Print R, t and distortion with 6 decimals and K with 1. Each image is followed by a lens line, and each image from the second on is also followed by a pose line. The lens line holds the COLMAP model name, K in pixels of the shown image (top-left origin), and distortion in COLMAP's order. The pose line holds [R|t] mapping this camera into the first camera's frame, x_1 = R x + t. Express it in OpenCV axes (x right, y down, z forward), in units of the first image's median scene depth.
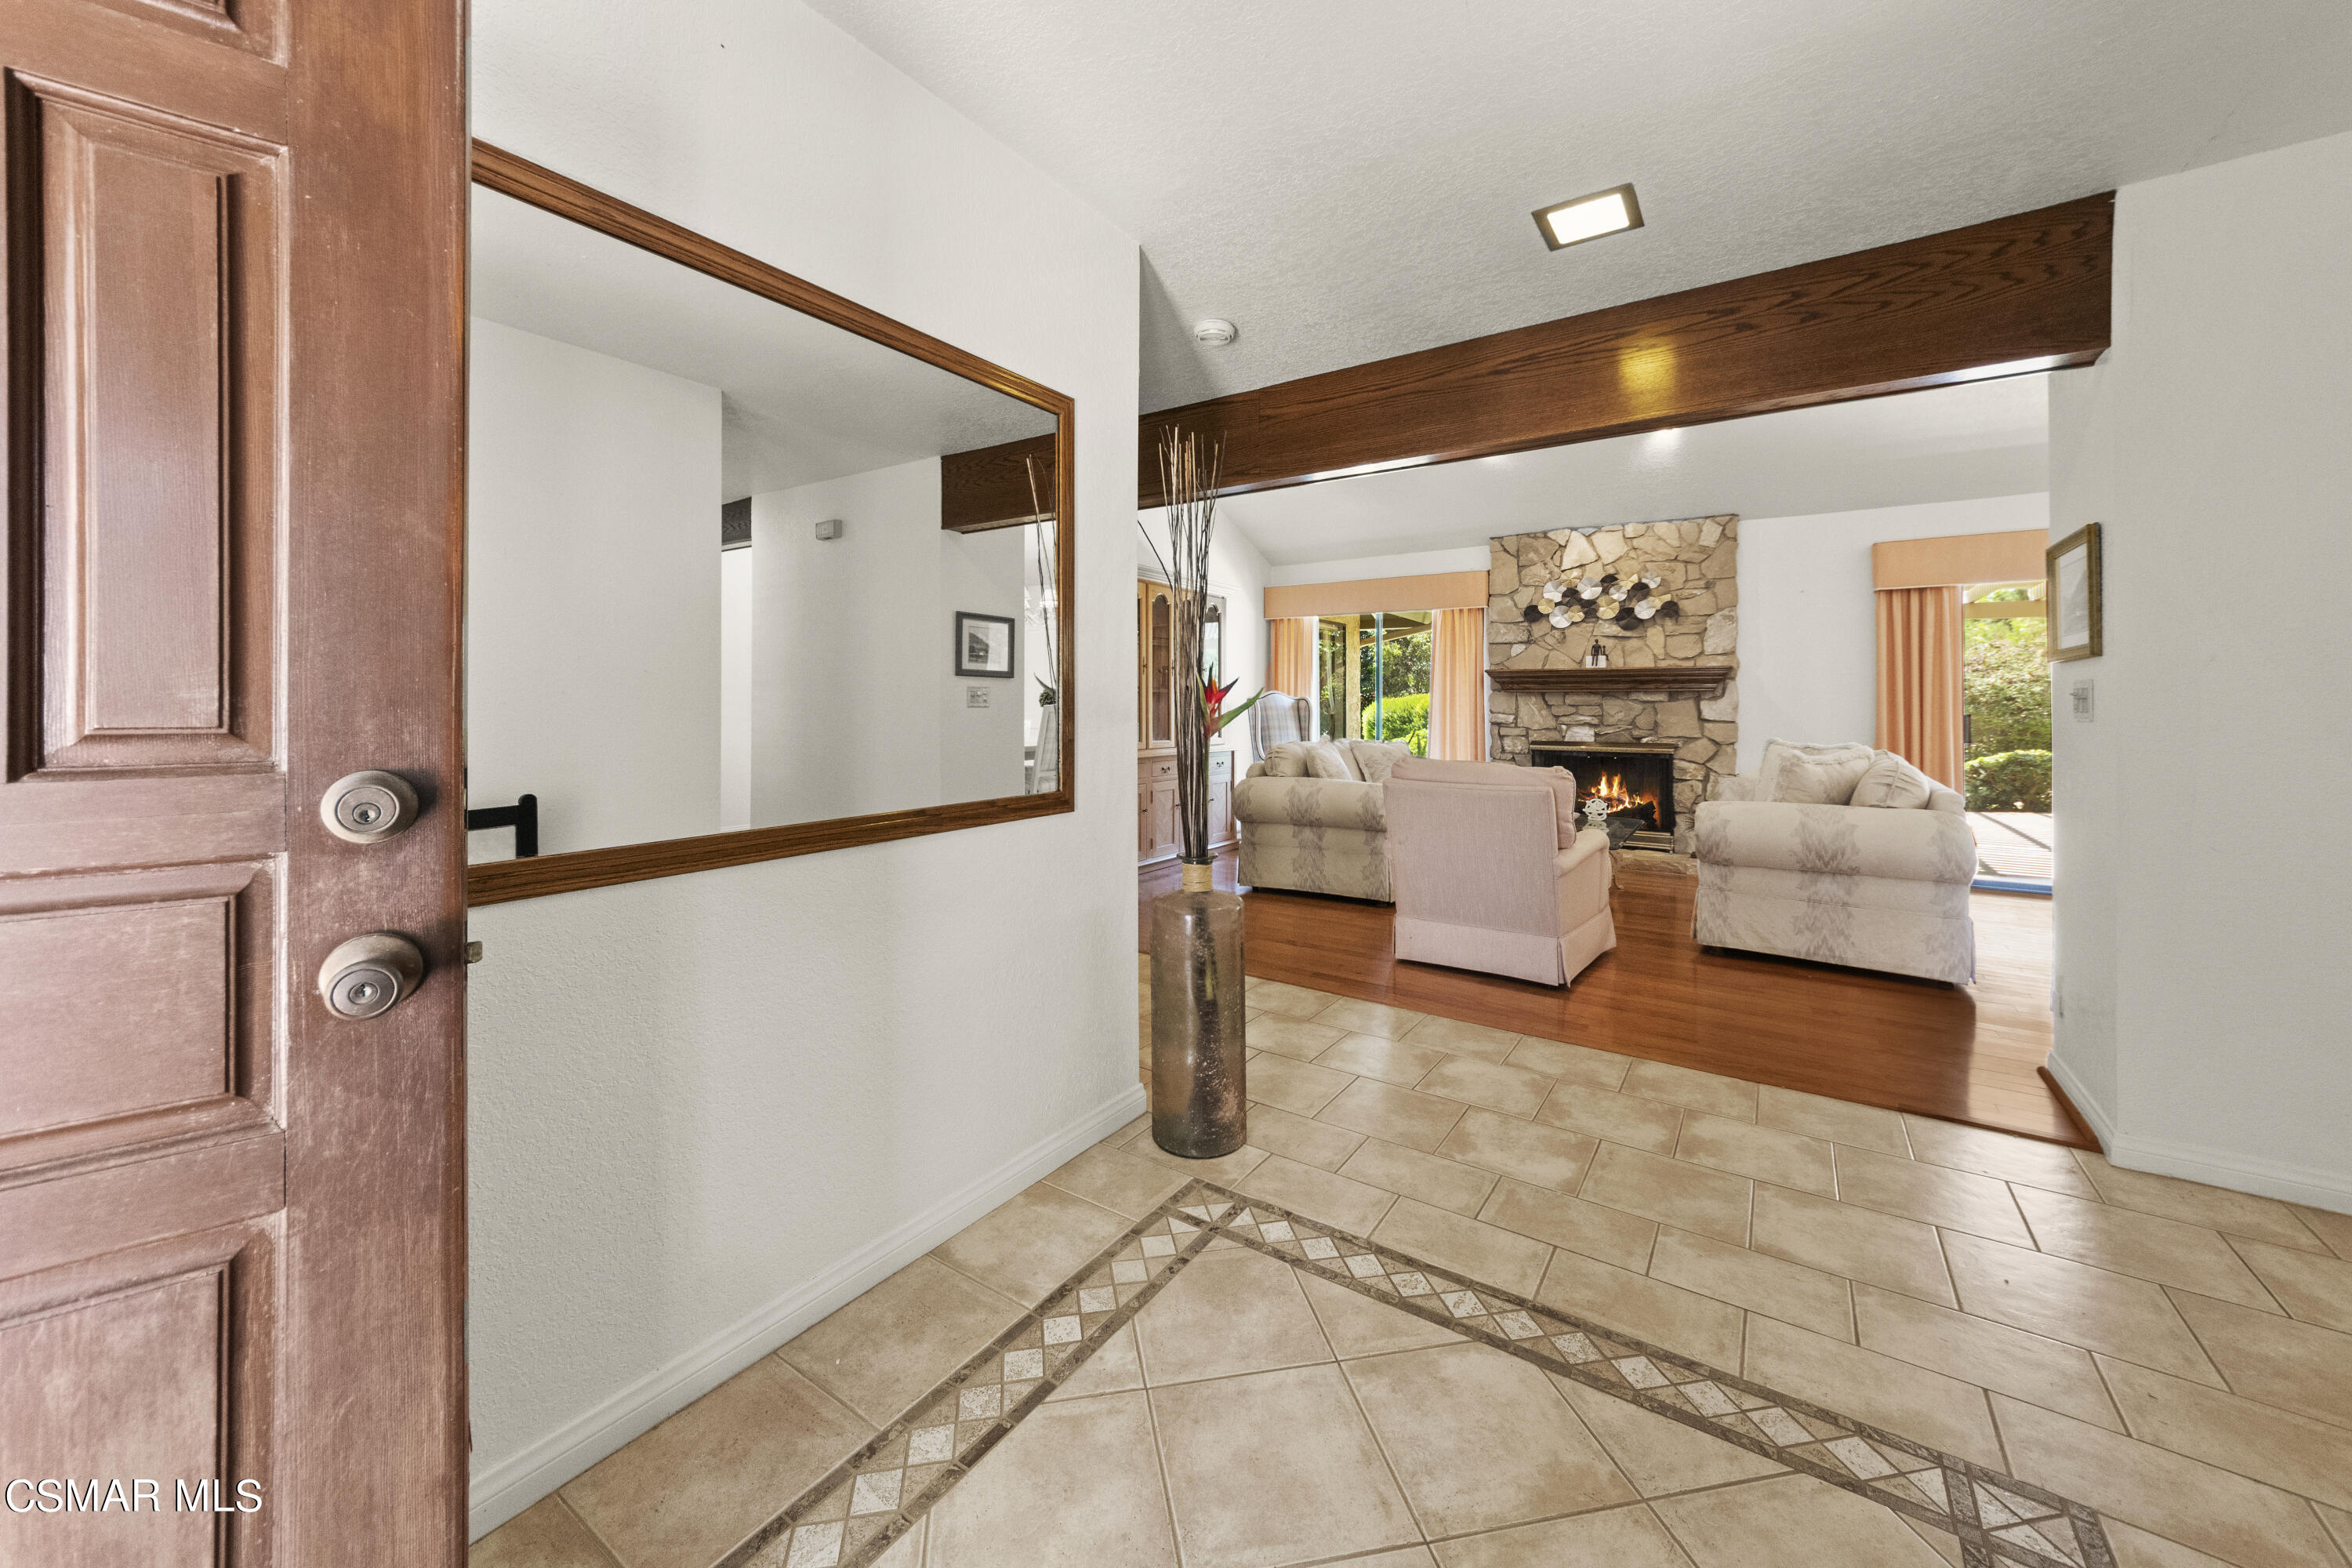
lens RADIAL K [[863.7, 0, 1178.9], [0, 863.7, 692.2], [0, 0, 1]] dist [0.000014, 0.001978]
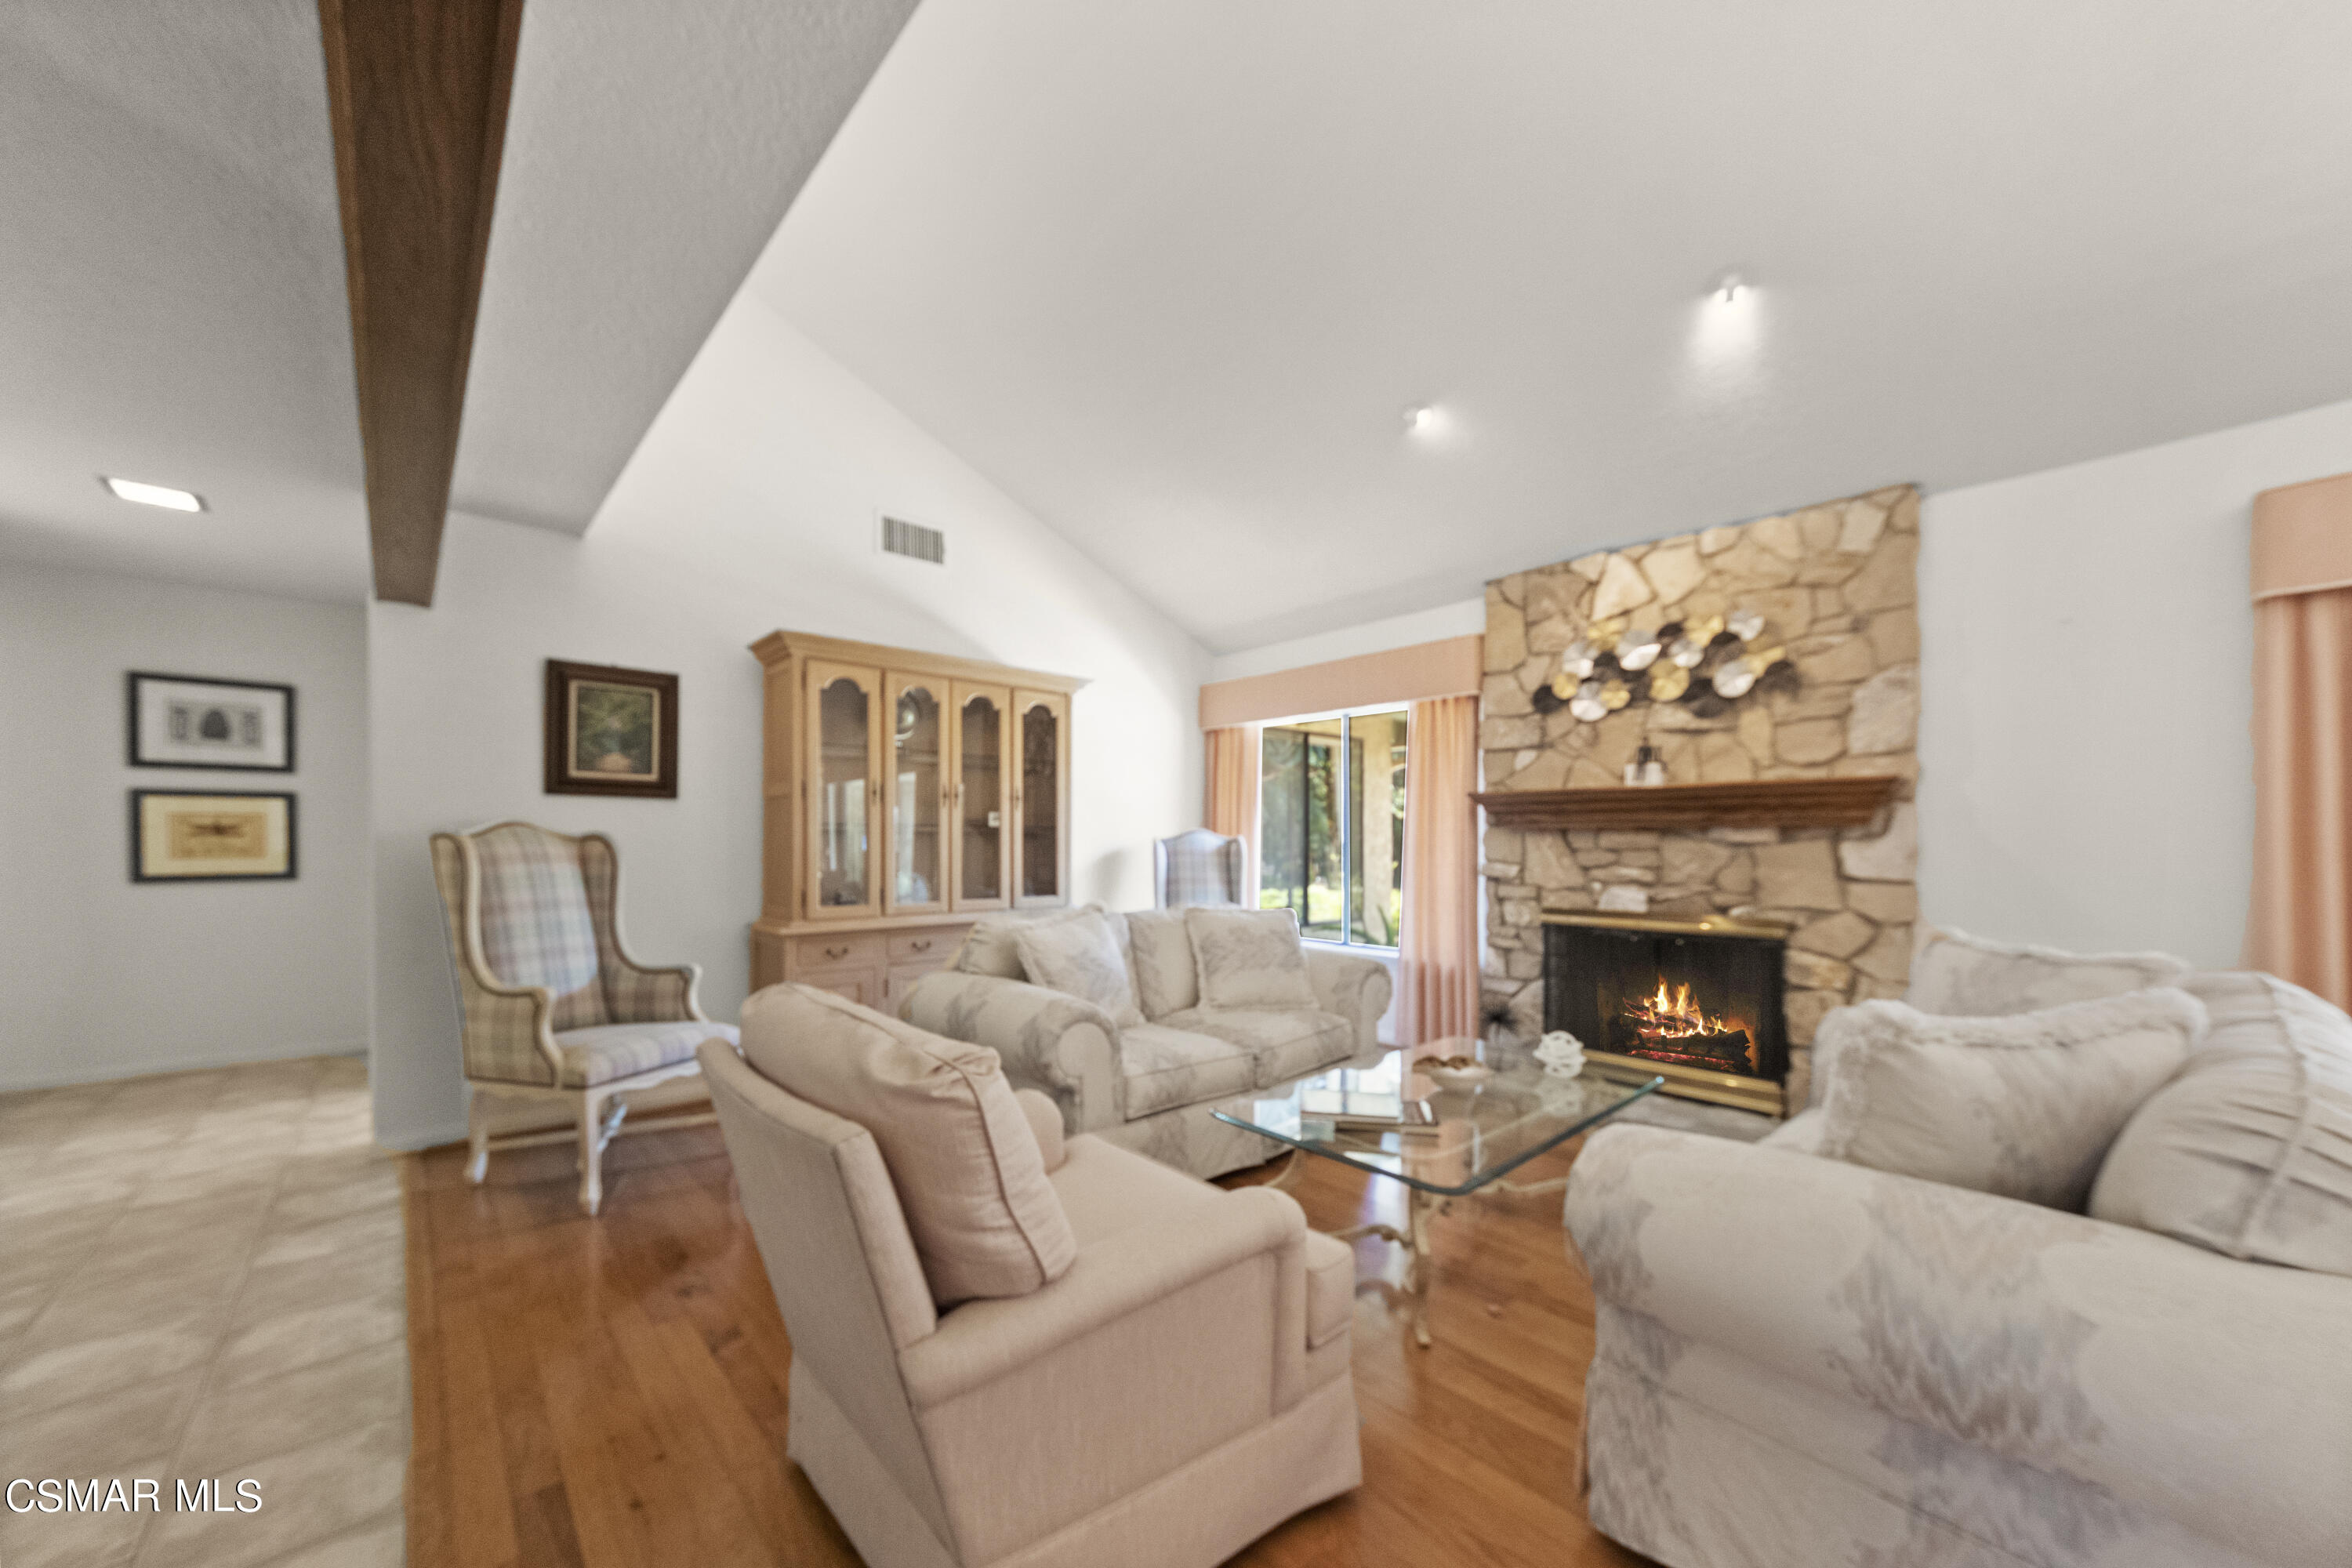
lens RADIAL K [[863.7, 0, 1173.4], [0, 863.7, 841.0], [0, 0, 1]] dist [0.000014, 0.001978]
pose [[0.973606, -0.003414, -0.228208, 0.311593], [0.005785, 0.999936, 0.009724, 0.001638], [0.228160, -0.010788, 0.973564, 0.369739]]
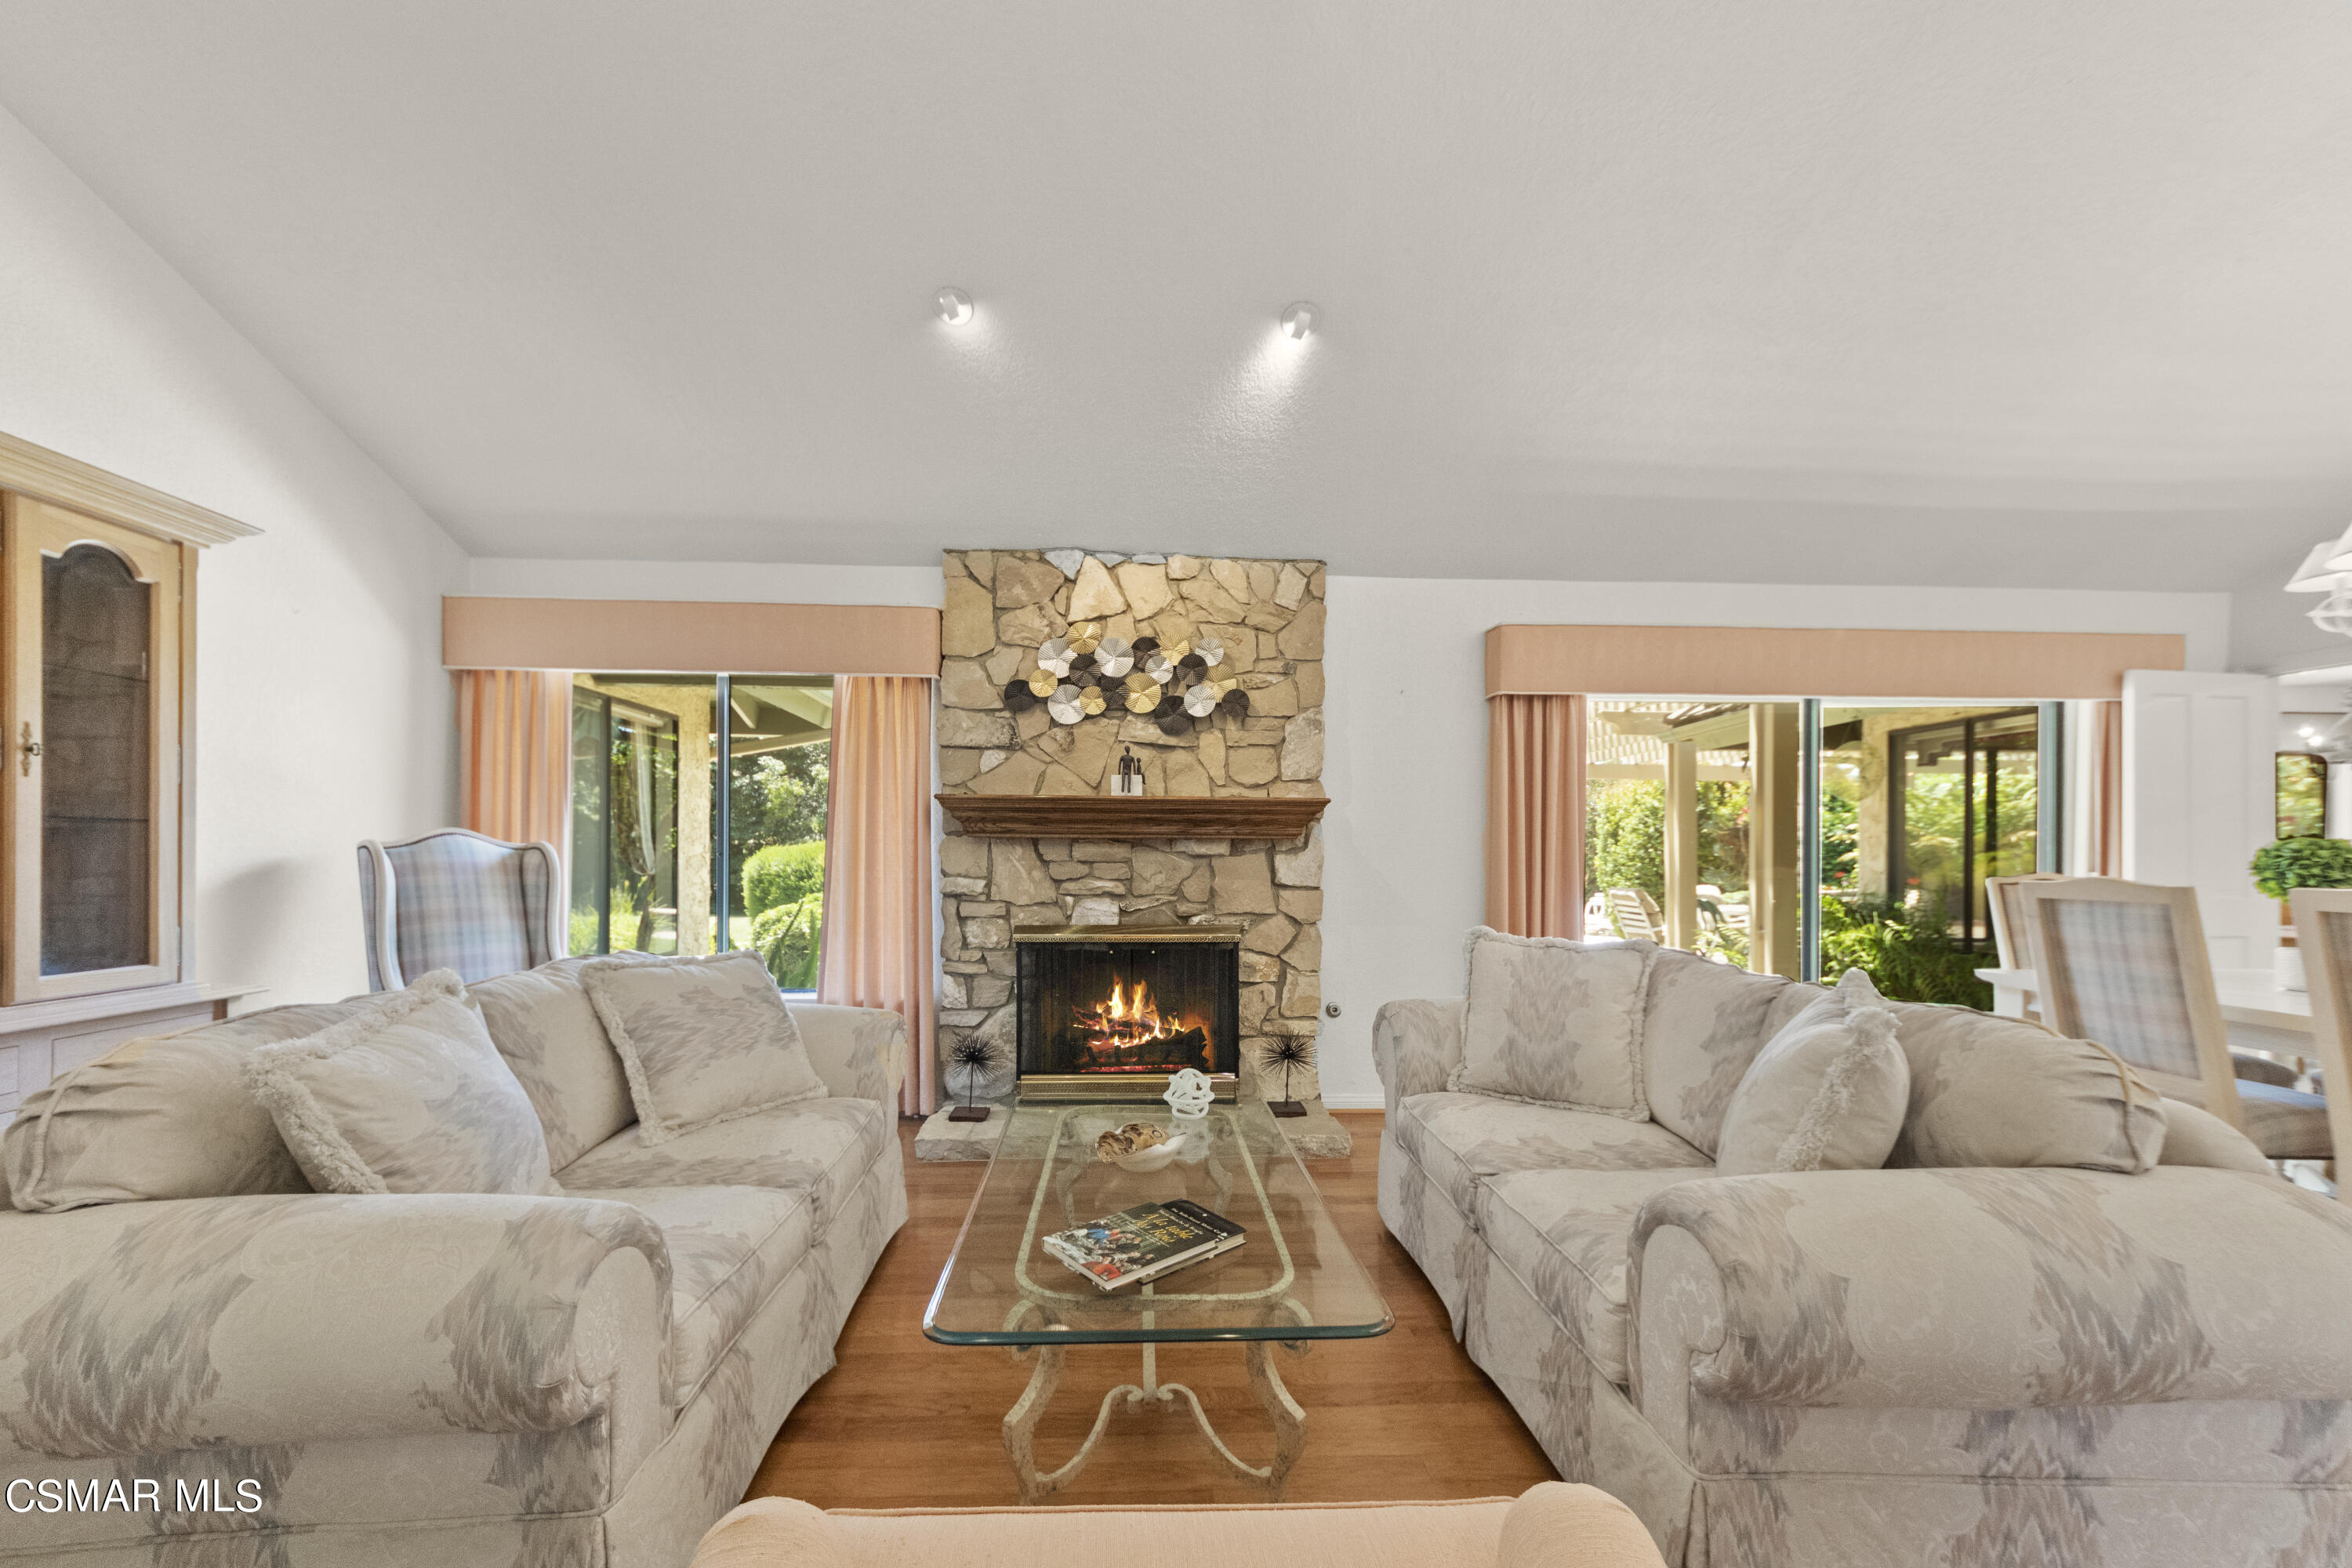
lens RADIAL K [[863.7, 0, 1182.5], [0, 863.7, 852.1], [0, 0, 1]] dist [0.000014, 0.001978]
pose [[0.790475, 0.000962, 0.612493, 0.164215], [-0.009837, 0.999890, 0.011124, 0.002011], [-0.612415, -0.014818, 0.790398, 0.530768]]
